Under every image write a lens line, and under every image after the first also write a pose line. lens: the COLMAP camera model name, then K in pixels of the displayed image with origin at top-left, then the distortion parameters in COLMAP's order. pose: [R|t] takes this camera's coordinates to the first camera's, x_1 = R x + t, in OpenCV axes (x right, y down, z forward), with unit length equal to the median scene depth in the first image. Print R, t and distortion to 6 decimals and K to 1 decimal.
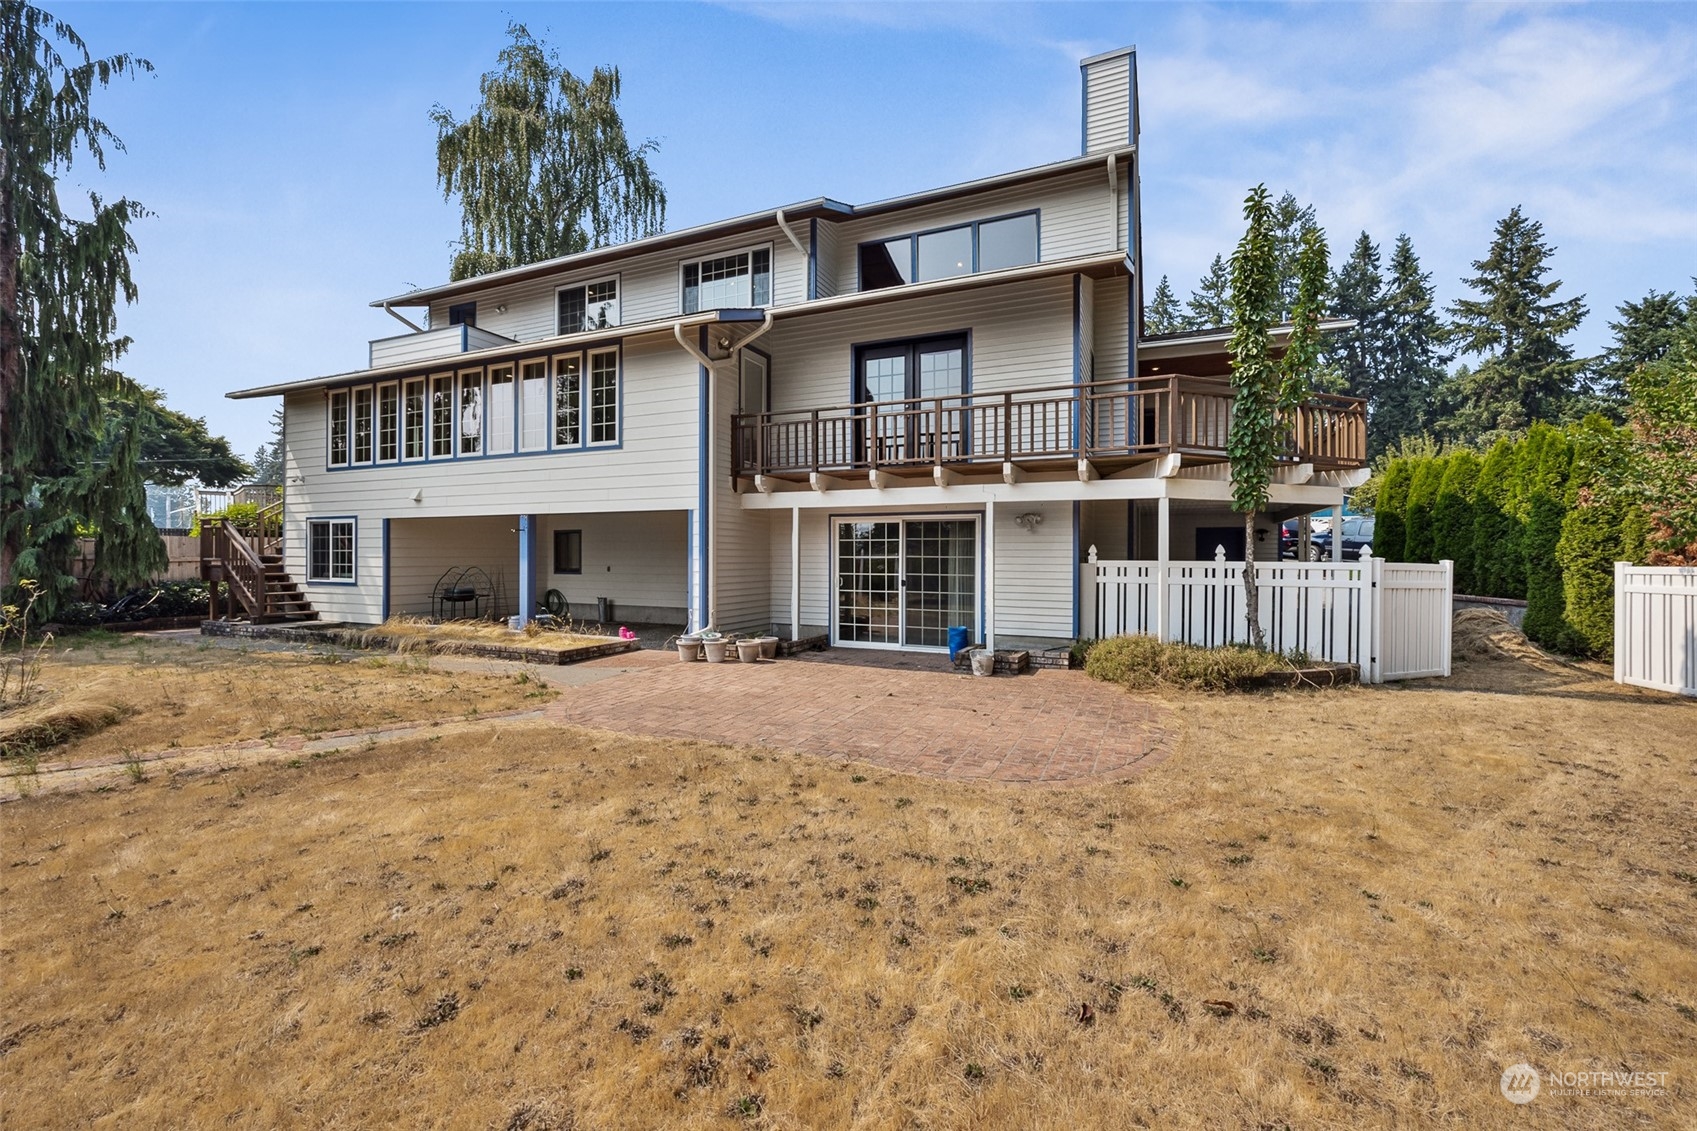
lens RADIAL K [[695.4, 0, 856.6], [0, 695.4, 558.9], [0, 0, 1]] dist [-0.009301, 0.000814]
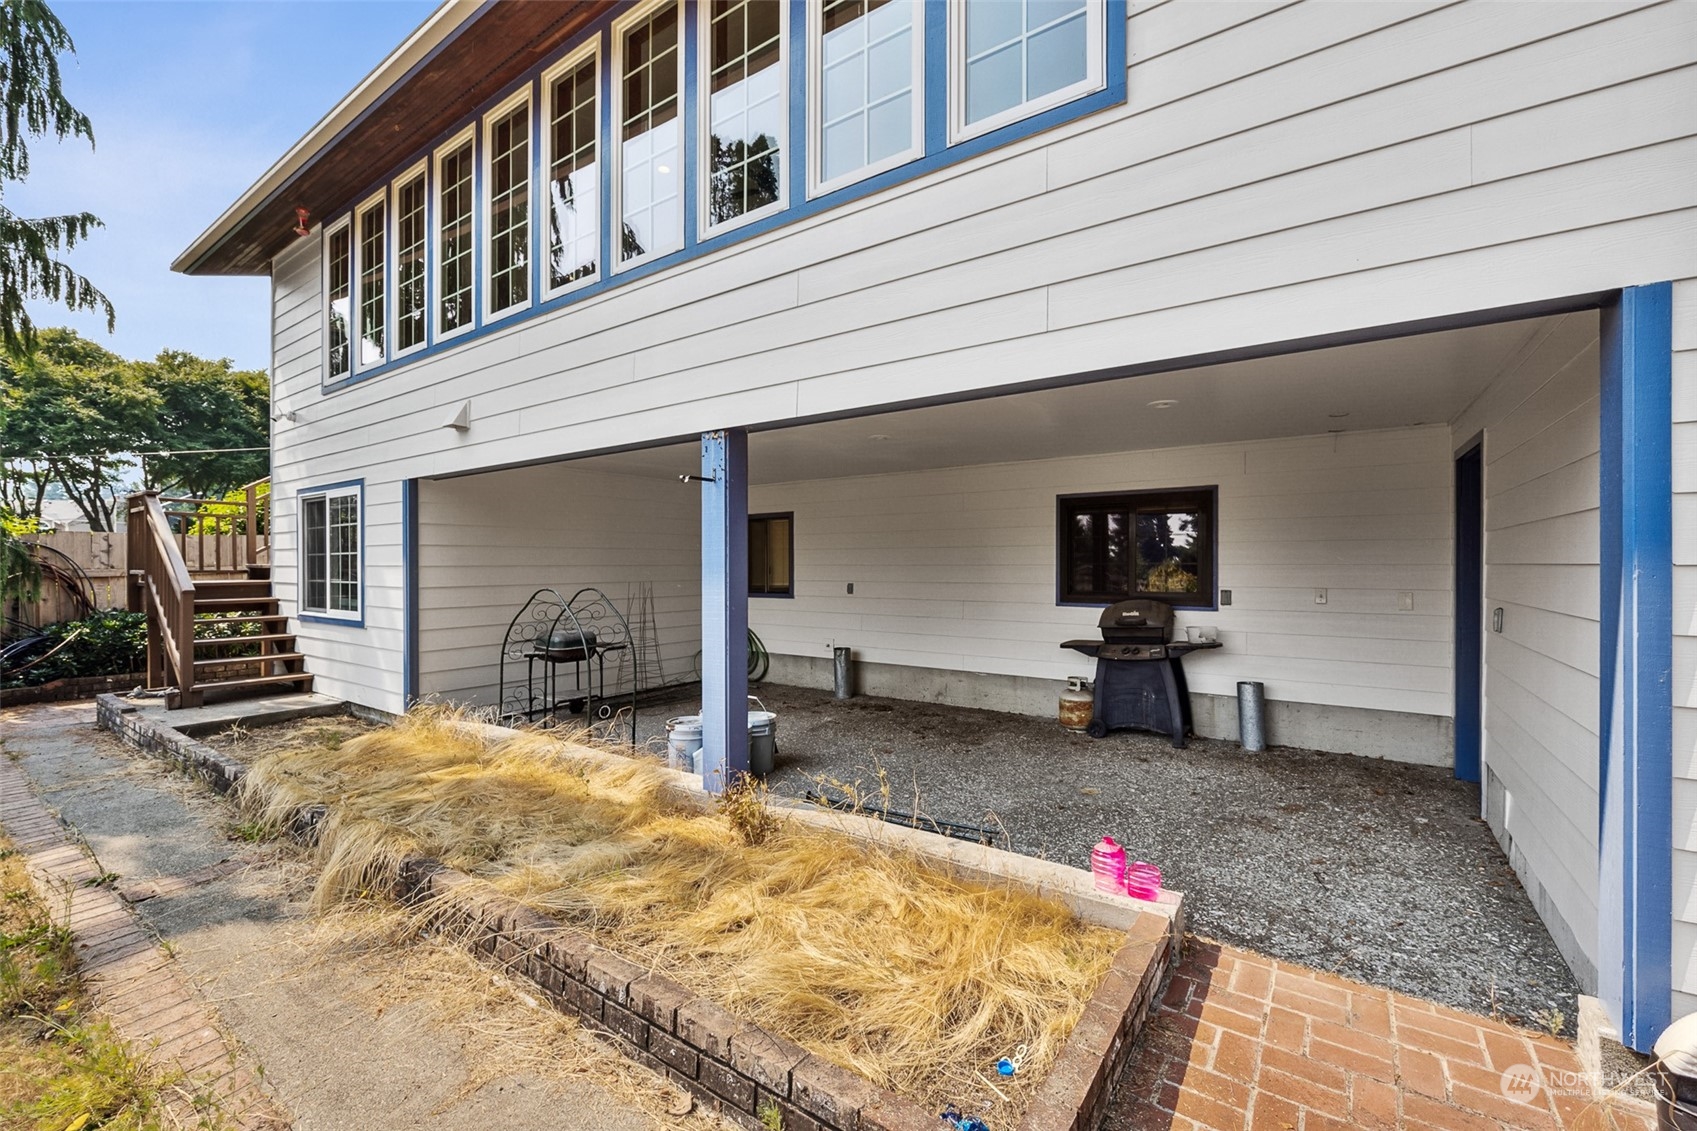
lens RADIAL K [[695.4, 0, 845.1], [0, 695.4, 567.9], [0, 0, 1]] dist [-0.009301, 0.000814]
pose [[0.979774, -0.004061, -0.200068, -0.300050], [0.004074, 0.999992, -0.000346, -0.000405], [0.200067, -0.000476, 0.979782, 0.588182]]
